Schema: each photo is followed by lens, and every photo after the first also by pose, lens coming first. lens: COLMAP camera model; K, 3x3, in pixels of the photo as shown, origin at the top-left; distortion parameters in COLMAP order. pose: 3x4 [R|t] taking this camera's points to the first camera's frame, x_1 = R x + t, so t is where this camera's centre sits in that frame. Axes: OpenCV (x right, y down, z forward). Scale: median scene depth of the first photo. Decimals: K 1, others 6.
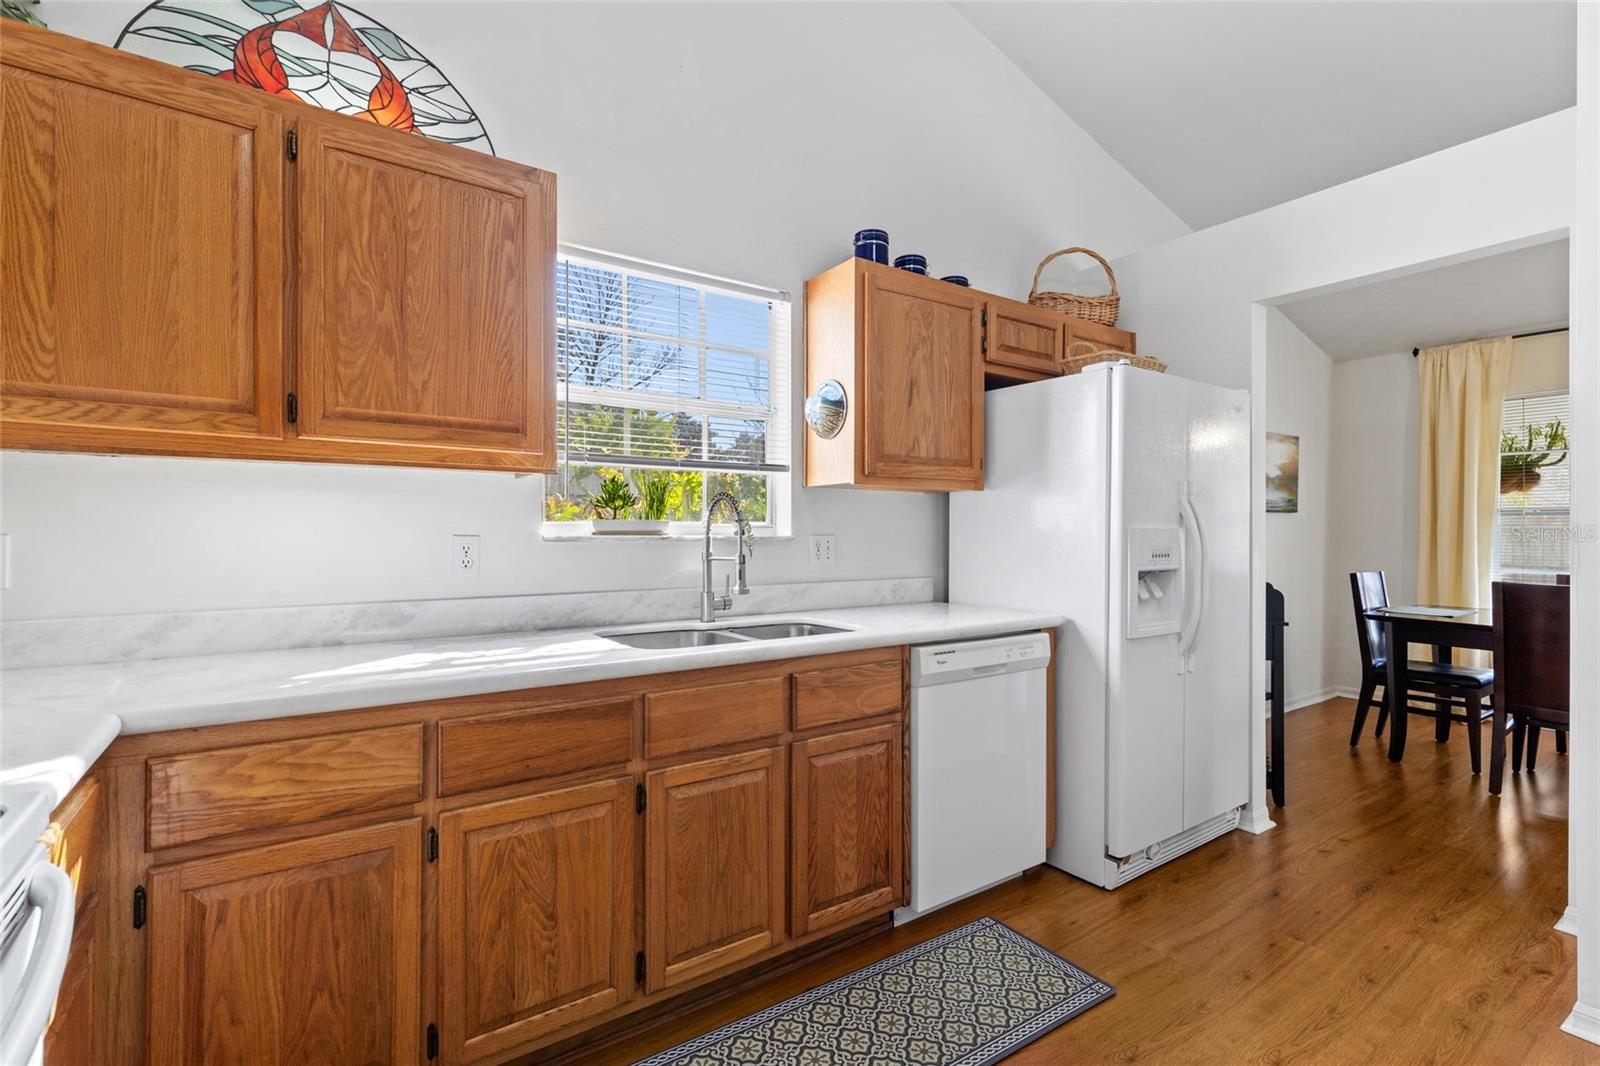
lens RADIAL K [[732.2, 0, 796.6], [0, 732.2, 530.7], [0, 0, 1]] dist [0.005281, -0.000196]
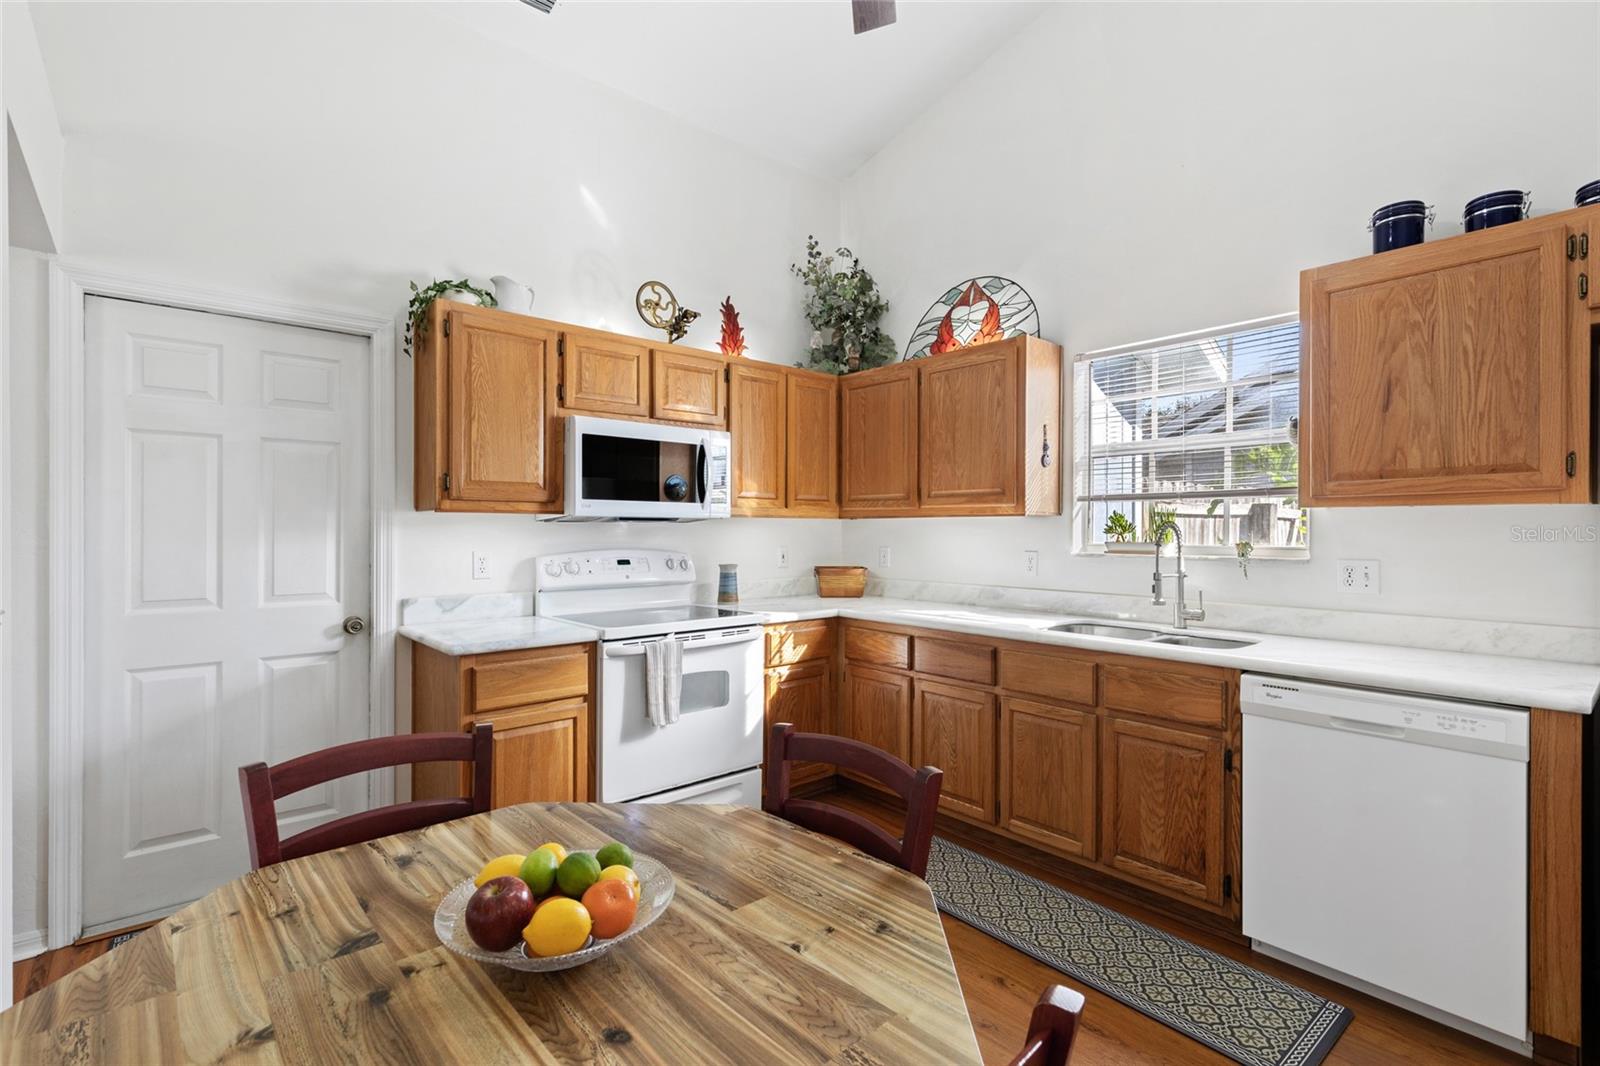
lens RADIAL K [[732.2, 0, 796.6], [0, 732.2, 530.7], [0, 0, 1]] dist [0.005281, -0.000196]
pose [[0.106208, -0.000964, -0.994343, 1.255904], [0.001080, 0.999999, -0.000854, -0.043592], [0.994343, -0.000984, 0.106209, 0.311724]]
